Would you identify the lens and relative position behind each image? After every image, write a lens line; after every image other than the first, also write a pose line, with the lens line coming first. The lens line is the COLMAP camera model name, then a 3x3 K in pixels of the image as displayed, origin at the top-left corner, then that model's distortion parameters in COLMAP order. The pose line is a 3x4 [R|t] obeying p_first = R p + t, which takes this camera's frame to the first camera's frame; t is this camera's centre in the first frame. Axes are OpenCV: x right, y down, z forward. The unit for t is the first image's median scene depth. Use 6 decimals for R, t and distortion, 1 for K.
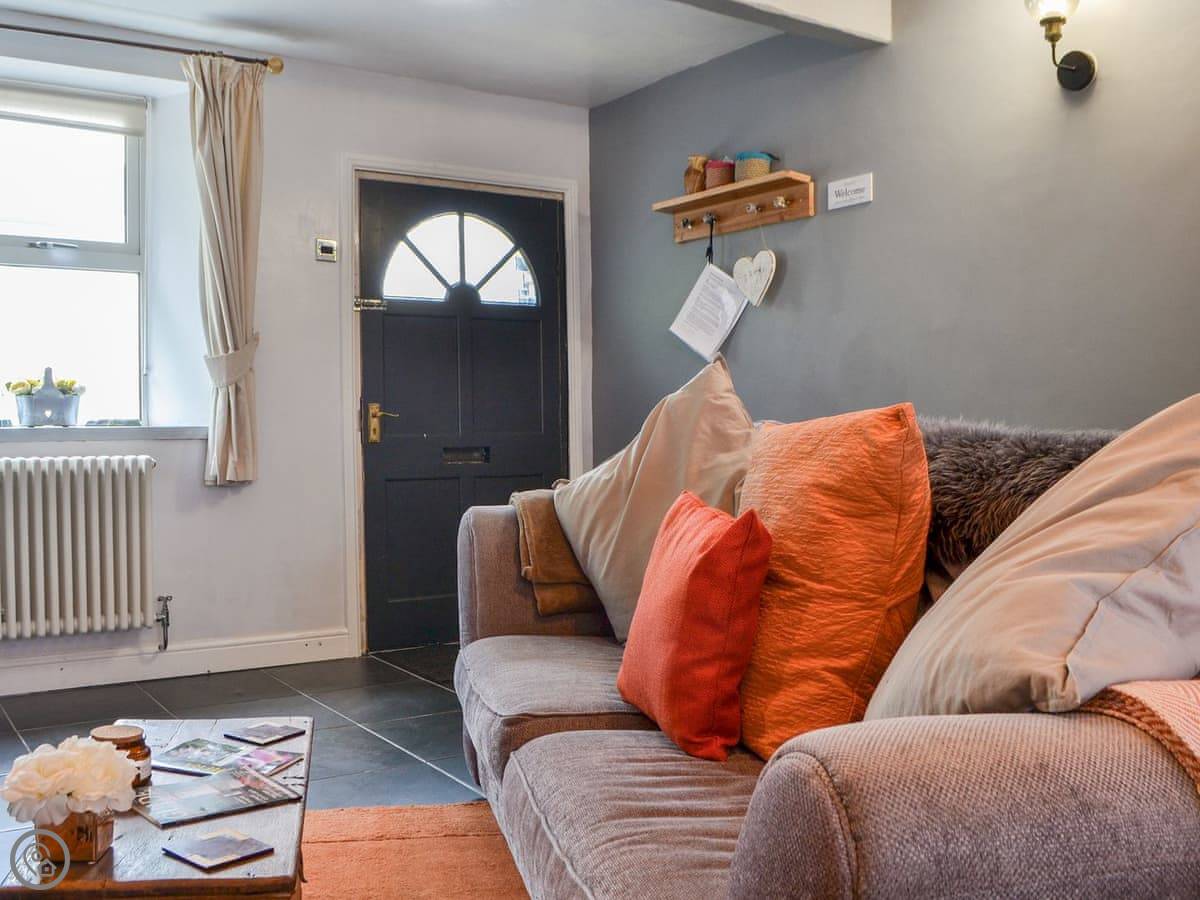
lens RADIAL K [[1170.6, 0, 600.0], [0, 1170.6, 450.0], [0, 0, 1]] dist [-0.050629, 0.001531]
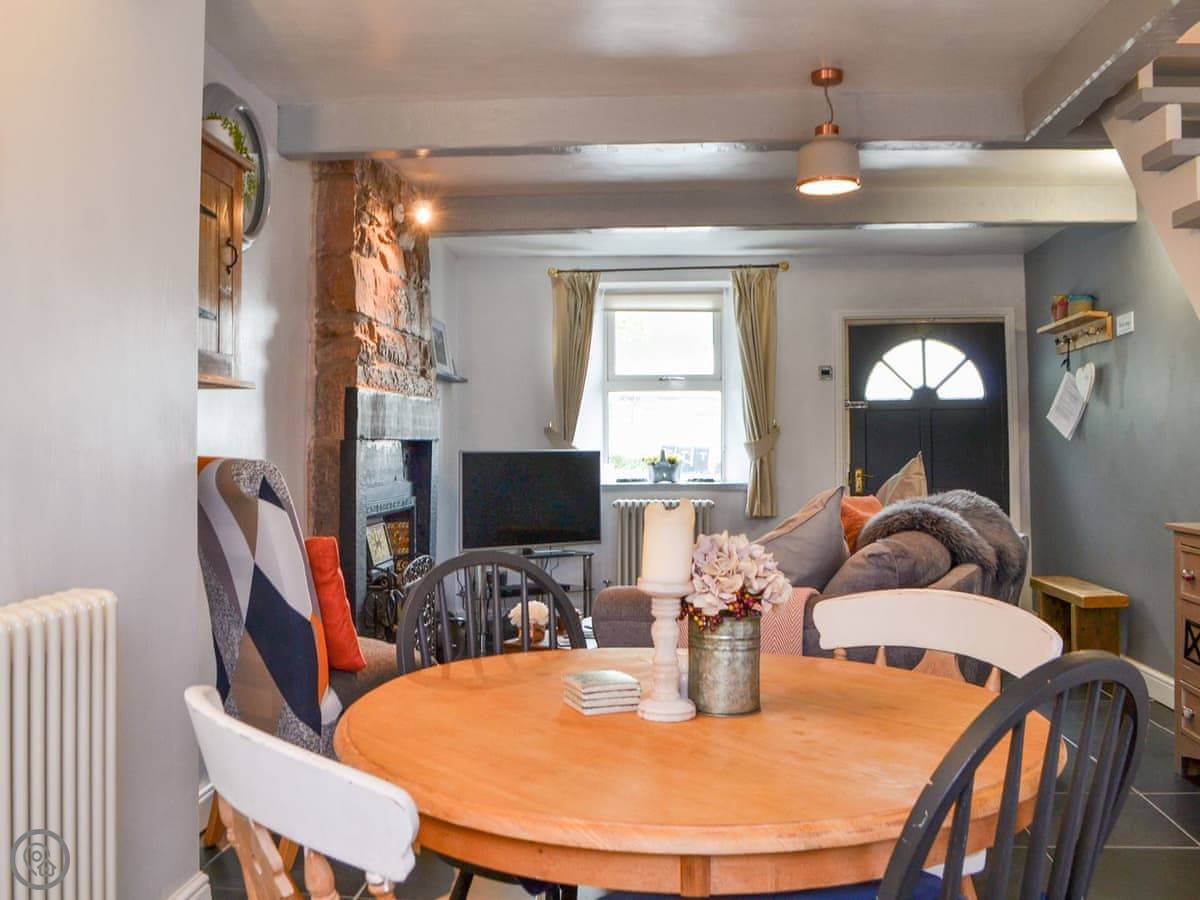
lens RADIAL K [[1093.5, 0, 600.0], [0, 1093.5, 450.0], [0, 0, 1]] dist [-0.074226, 0.000333]
pose [[0.792173, -0.006615, -0.610261, 0.440005], [-0.016560, 0.999340, -0.032328, -0.012893], [0.610072, 0.035715, 0.791540, -0.369357]]
